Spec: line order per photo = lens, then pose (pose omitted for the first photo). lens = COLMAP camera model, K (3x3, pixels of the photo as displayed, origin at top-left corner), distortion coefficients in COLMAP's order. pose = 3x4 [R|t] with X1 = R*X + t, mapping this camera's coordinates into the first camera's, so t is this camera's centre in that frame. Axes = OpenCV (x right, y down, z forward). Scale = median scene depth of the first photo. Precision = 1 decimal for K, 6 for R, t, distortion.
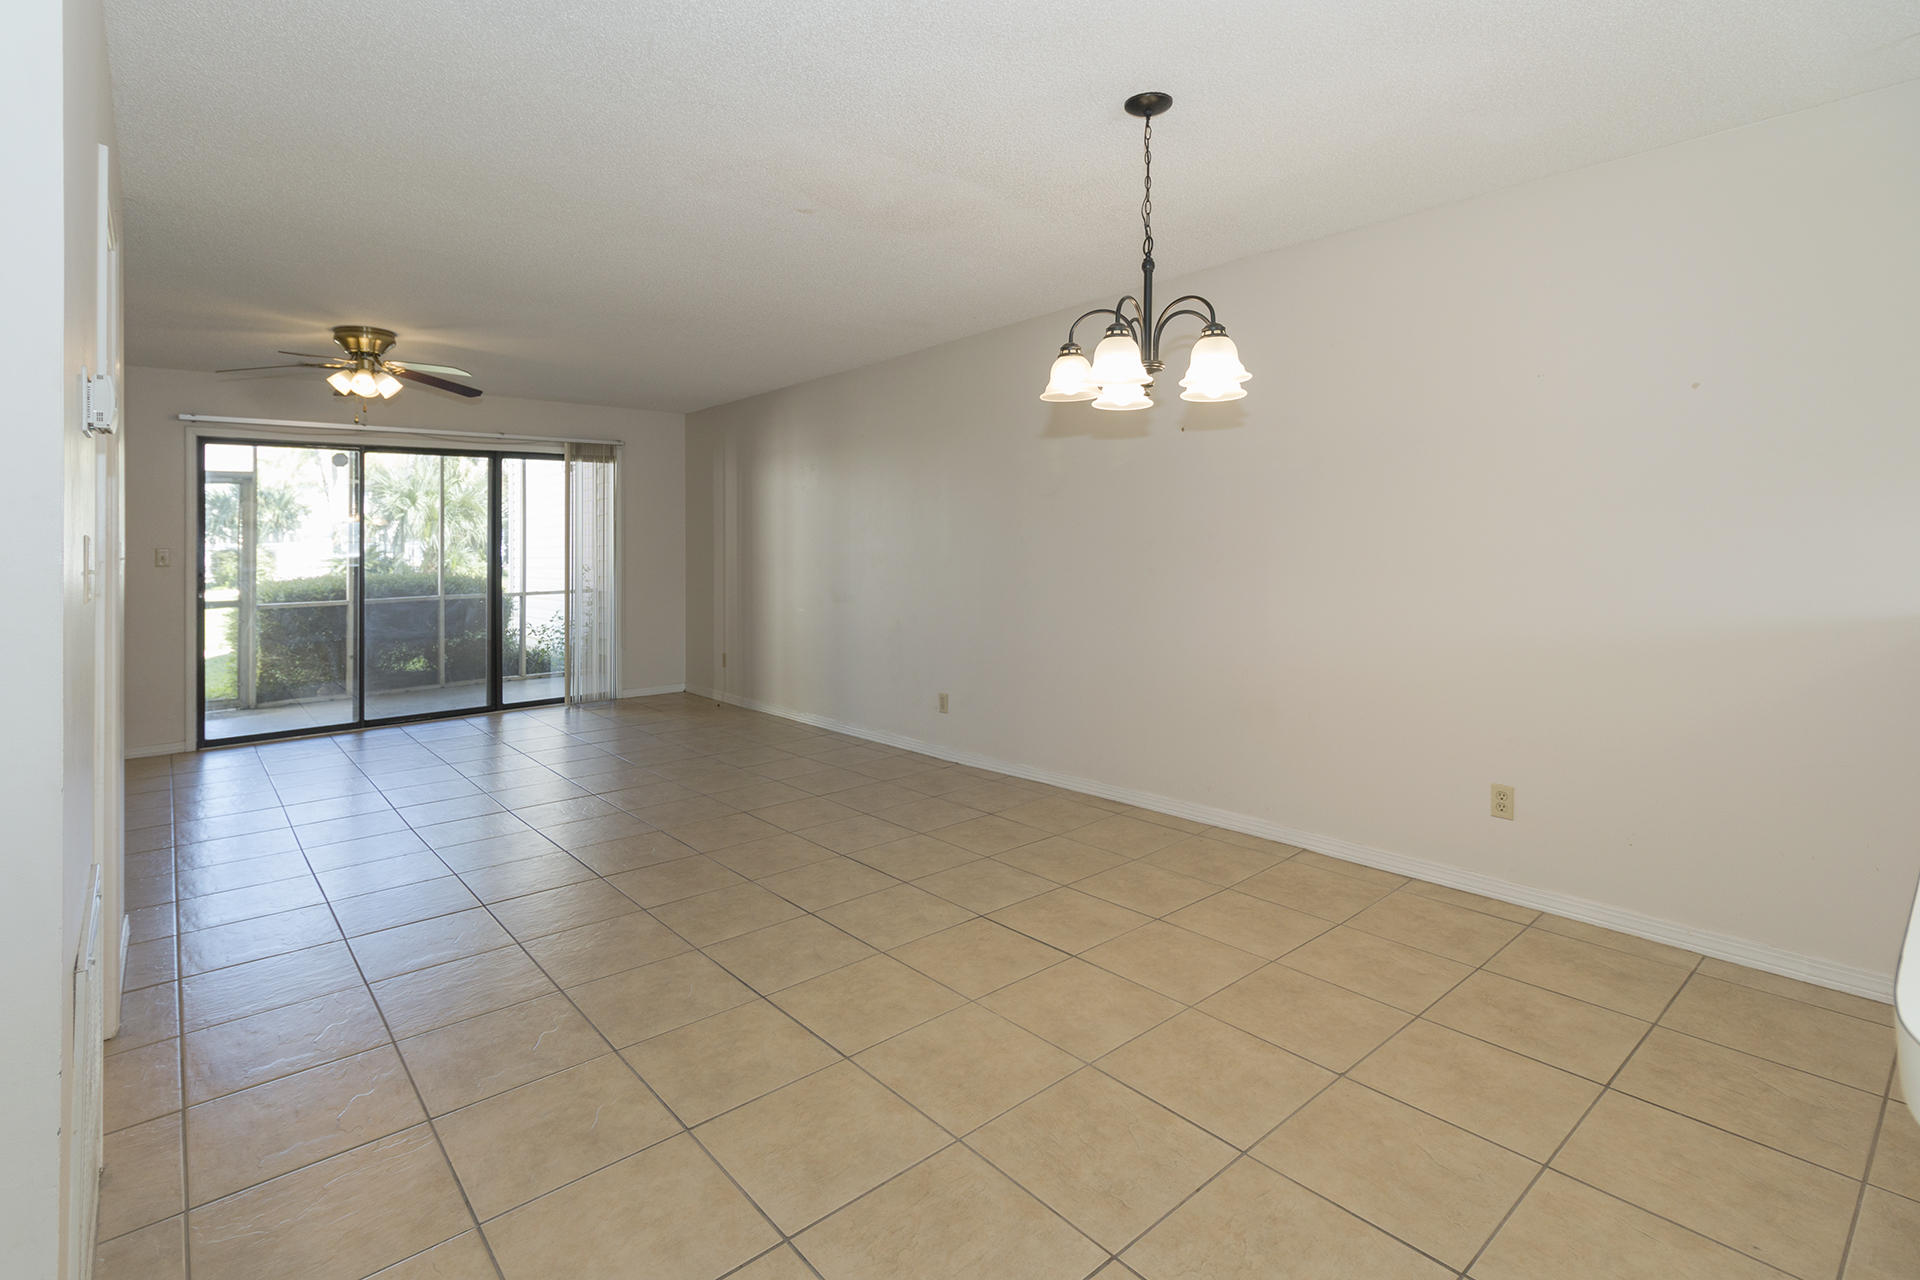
lens RADIAL K [[917.6, 0, 941.1], [0, 917.6, 554.8], [0, 0, 1]] dist [0.002189, 0.000427]
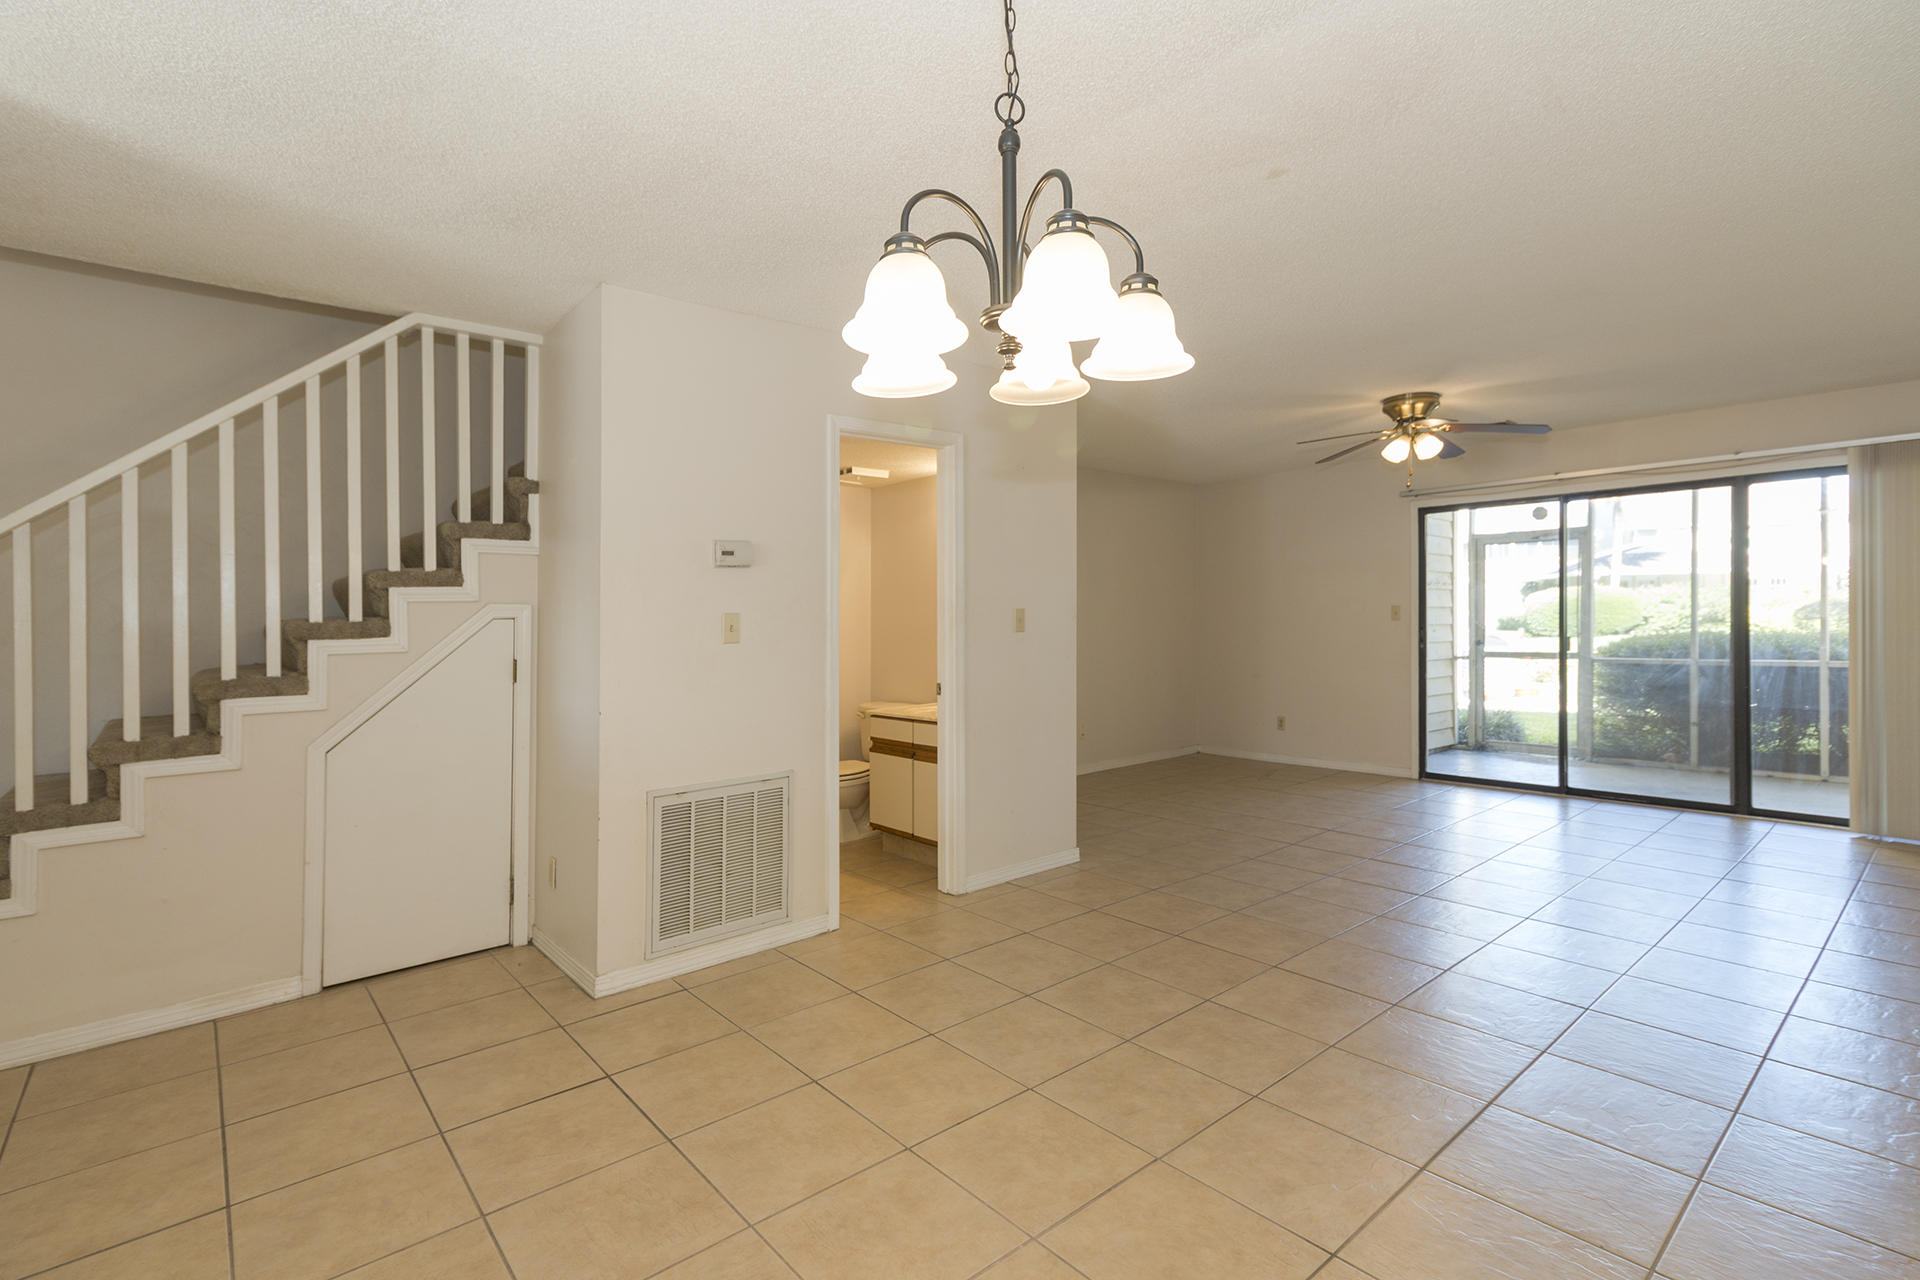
lens RADIAL K [[893.6, 0, 942.6], [0, 893.6, 624.1], [0, 0, 1]] dist [-0.000051, -0.000100]
pose [[-0.004507, 0.020375, -0.999782, 0.288888], [0.006604, 0.999771, 0.020345, -0.009782], [0.999968, -0.006510, -0.004641, 0.361402]]
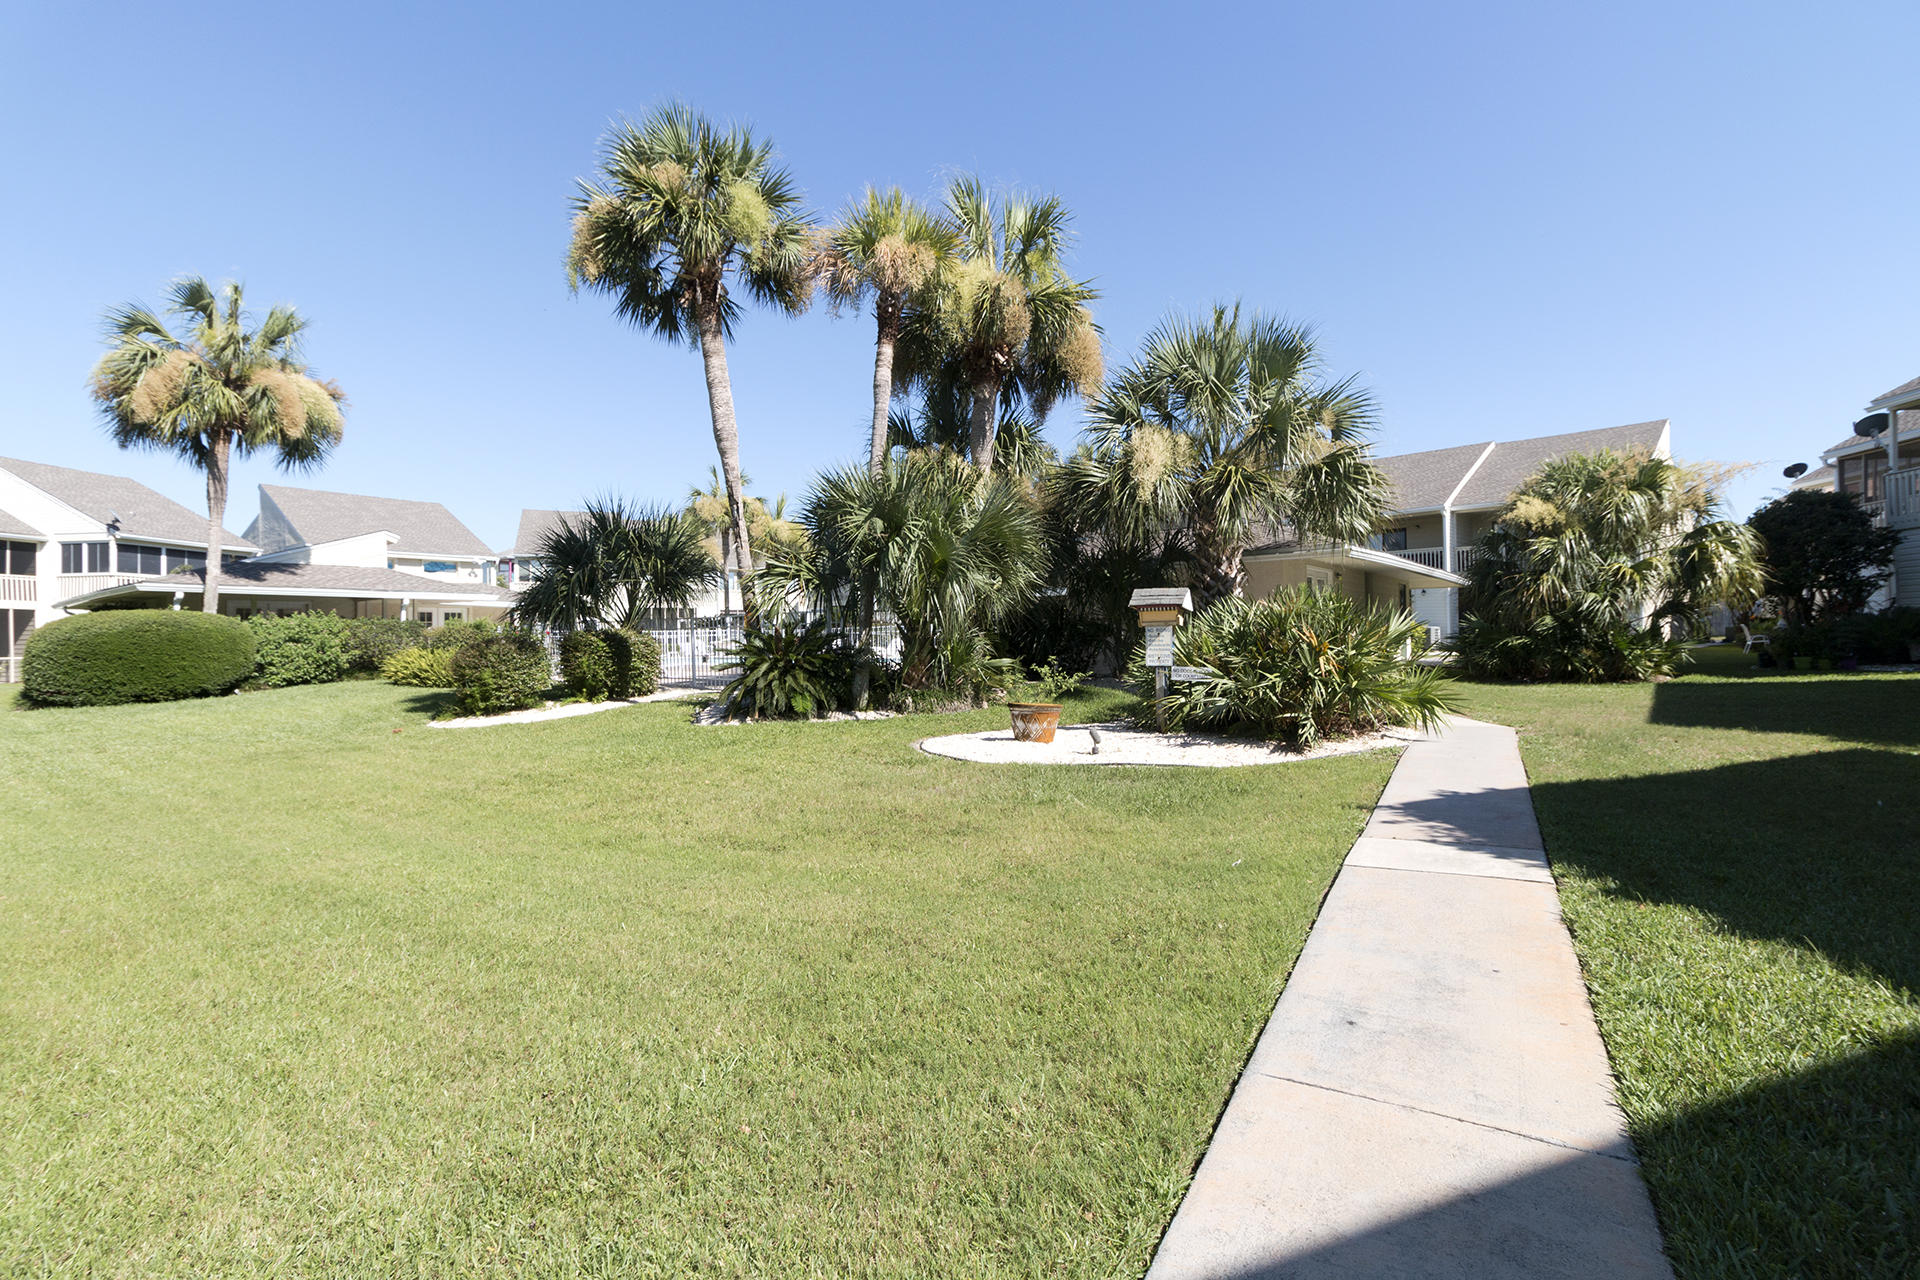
lens RADIAL K [[899.5, 0, 940.9], [0, 899.5, 625.0], [0, 0, 1]] dist [0.001403, 0.000085]
pose [[0.944583, -0.006958, -0.328198, -1.419240], [0.000262, 0.999791, -0.020444, 0.006428], [0.328272, 0.019225, 0.944388, 2.024889]]
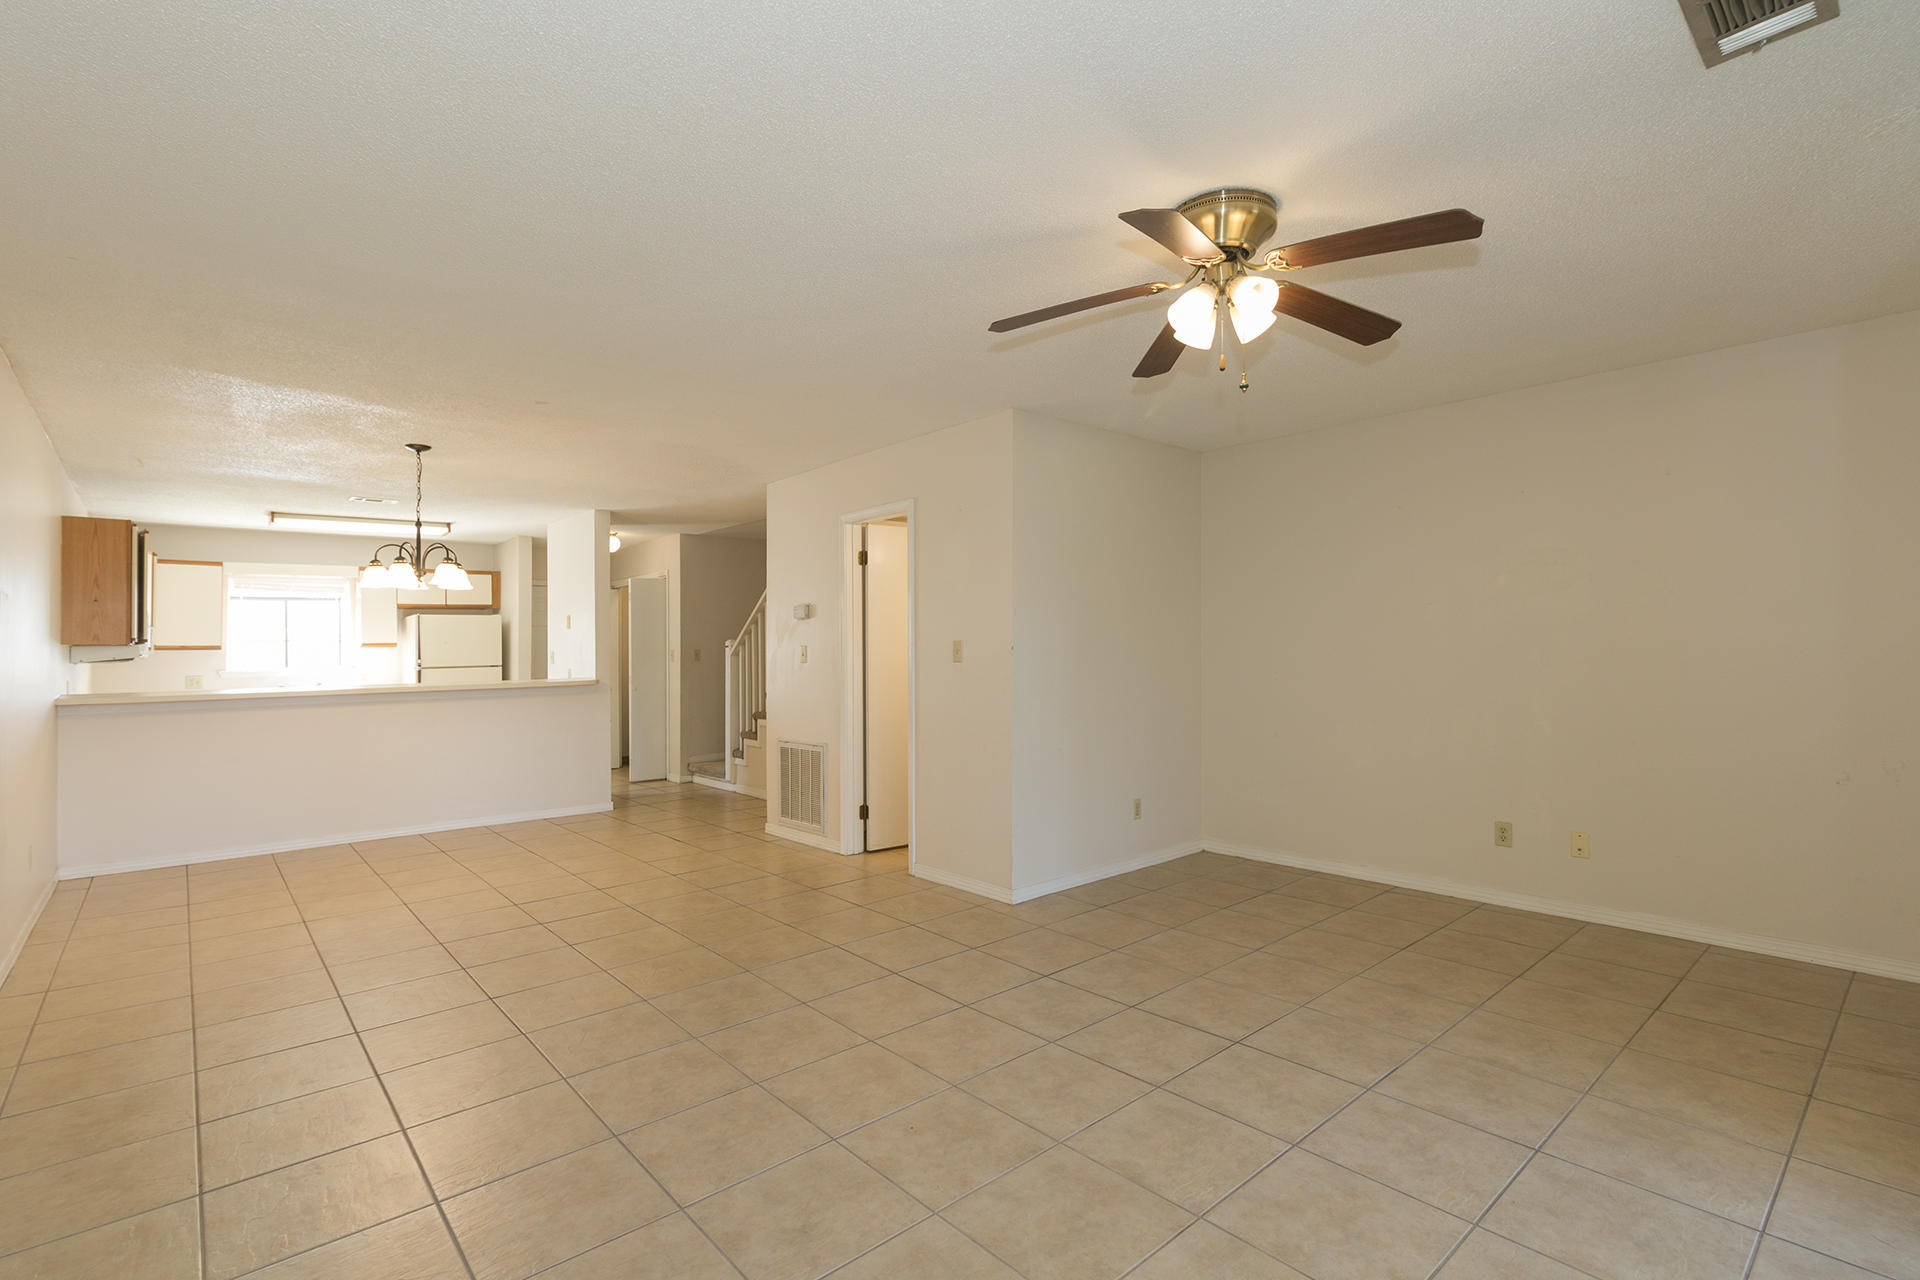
lens RADIAL K [[883.6, 0, 961.8], [0, 883.6, 645.4], [0, 0, 1]] dist [-0.003228, -0.000431]
pose [[-0.999422, 0.027813, -0.019569, -0.368754], [0.027708, 0.999600, 0.005605, -0.007304], [0.019717, 0.005060, -0.999793, 1.129399]]
